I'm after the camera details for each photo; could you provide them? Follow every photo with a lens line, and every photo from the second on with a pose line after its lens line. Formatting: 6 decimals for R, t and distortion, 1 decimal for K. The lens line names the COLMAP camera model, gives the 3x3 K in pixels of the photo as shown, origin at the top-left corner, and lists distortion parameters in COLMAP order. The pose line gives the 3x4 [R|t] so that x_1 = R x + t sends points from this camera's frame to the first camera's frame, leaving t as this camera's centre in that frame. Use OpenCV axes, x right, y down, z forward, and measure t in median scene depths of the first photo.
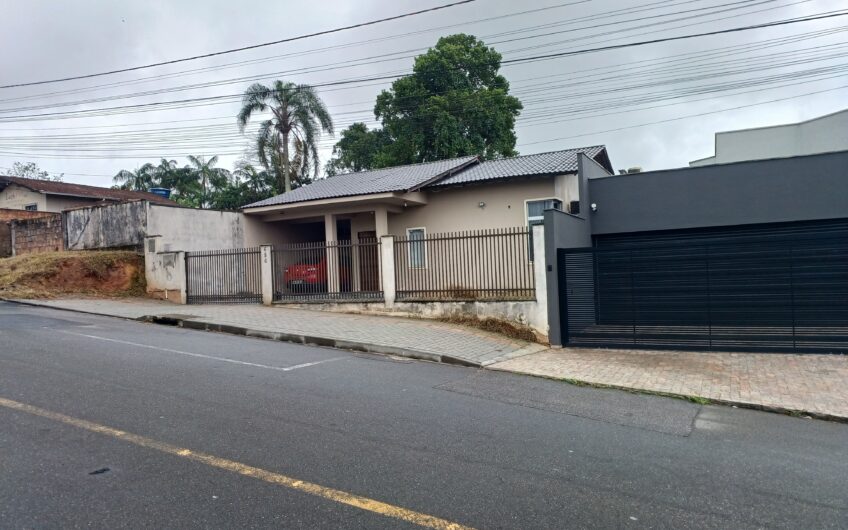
lens RADIAL K [[564.5, 0, 424.0], [0, 564.5, 265.0], [0, 0, 1]] dist [-0.011868, -0.005186]
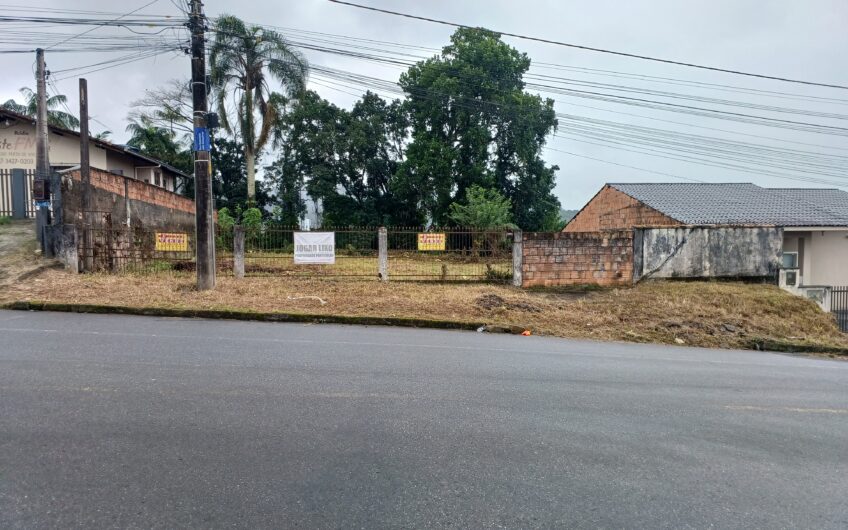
lens RADIAL K [[568.6, 0, 423.6], [0, 568.6, 268.6], [0, 0, 1]] dist [0.070410, -0.091192]
pose [[0.824319, 0.003092, 0.566118, -0.746160], [-0.030647, 0.998762, 0.039171, -0.034143], [-0.565296, -0.049639, 0.823393, 0.284756]]
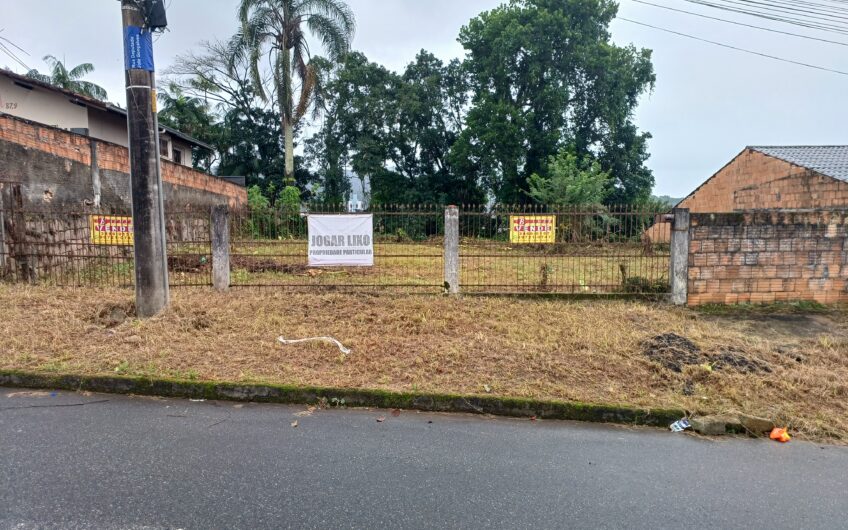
lens RADIAL K [[577.0, 0, 422.1], [0, 577.0, 264.6], [0, 0, 1]] dist [0.043581, -0.054499]
pose [[0.872912, -0.005378, 0.487848, -0.670274], [-0.030796, 0.997338, 0.066099, -0.037546], [-0.486905, -0.072722, 0.870422, 0.430450]]
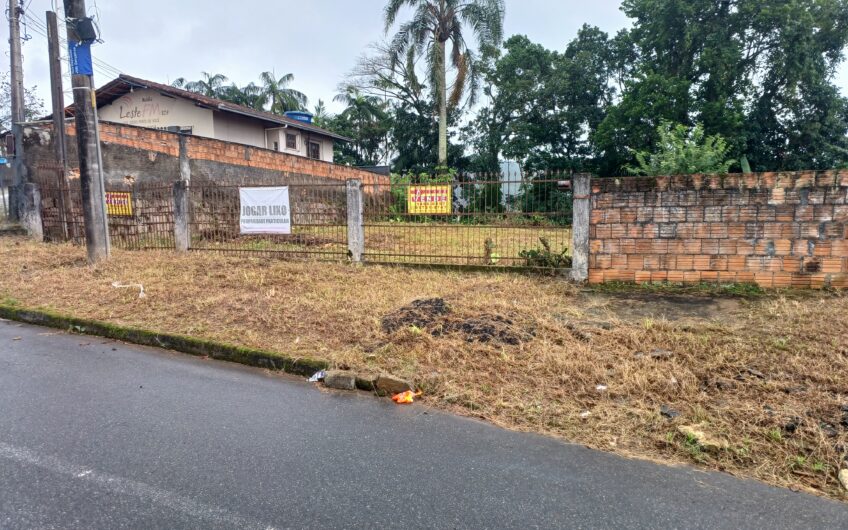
lens RADIAL K [[574.5, 0, 419.5], [0, 574.5, 267.2], [0, 0, 1]] dist [0.065070, -0.094163]
pose [[0.993040, 0.016046, 0.116677, -0.532952], [-0.027707, 0.994700, 0.099018, -0.032865], [-0.114469, -0.101561, 0.988222, 0.376018]]
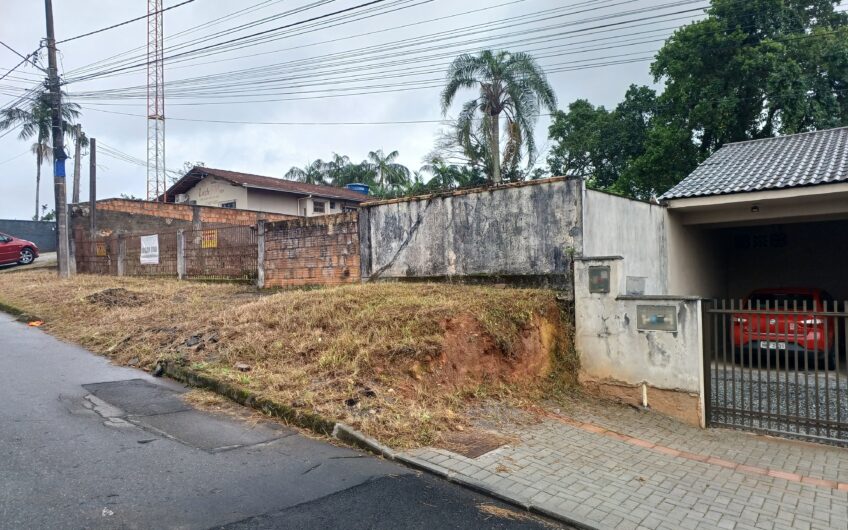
lens RADIAL K [[567.2, 0, 414.1], [0, 567.2, 266.0], [0, 0, 1]] dist [0.098655, -0.113120]
pose [[0.974857, 0.018903, -0.222029, -0.262161], [-0.019604, 0.999807, -0.000955, -0.020900], [0.221968, 0.005284, 0.975040, 0.263203]]
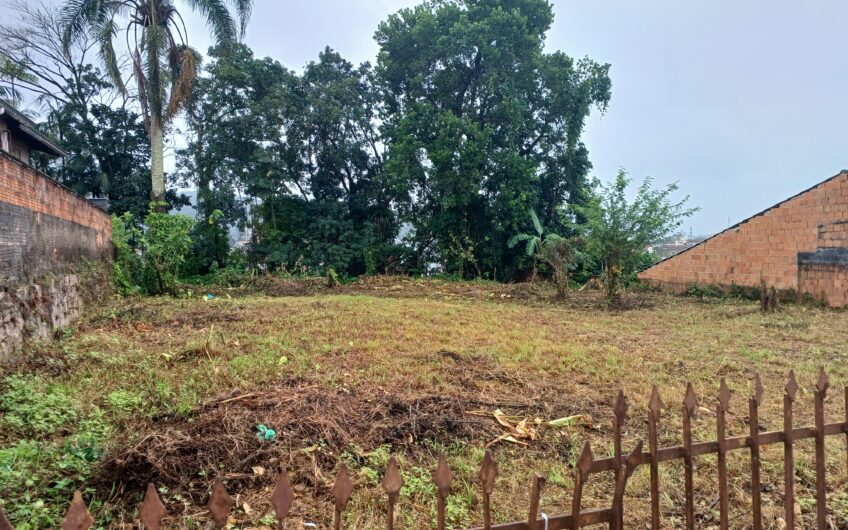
lens RADIAL K [[577.0, 0, 422.1], [0, 577.0, 264.6], [0, 0, 1]] dist [0.043581, -0.054499]
pose [[0.688851, -0.000712, 0.724903, -0.681982], [-0.015170, 0.999766, 0.015398, -0.051917], [-0.724744, -0.021604, 0.688679, 0.699274]]
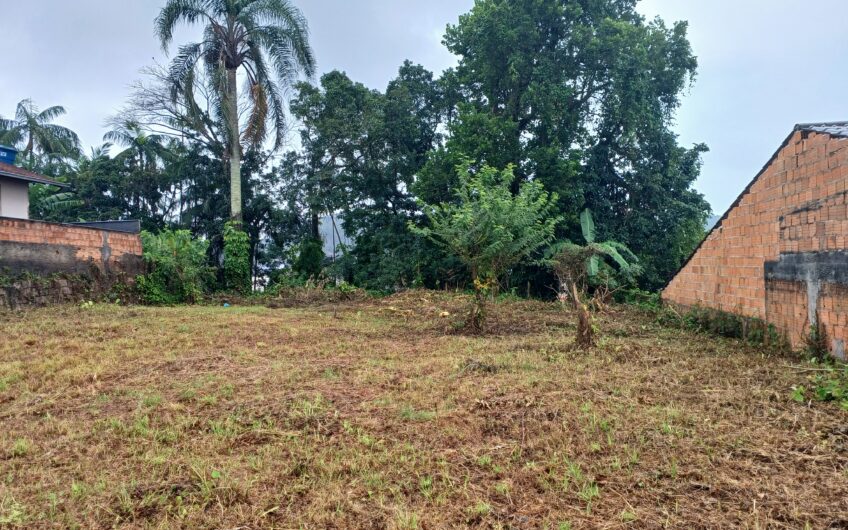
lens RADIAL K [[577.0, 0, 422.1], [0, 577.0, 264.6], [0, 0, 1]] dist [0.043581, -0.054499]
pose [[0.945663, 0.015532, 0.324776, -0.379033], [-0.014780, 0.999879, -0.004783, -0.053388], [-0.324811, -0.000277, 0.945779, 0.570479]]
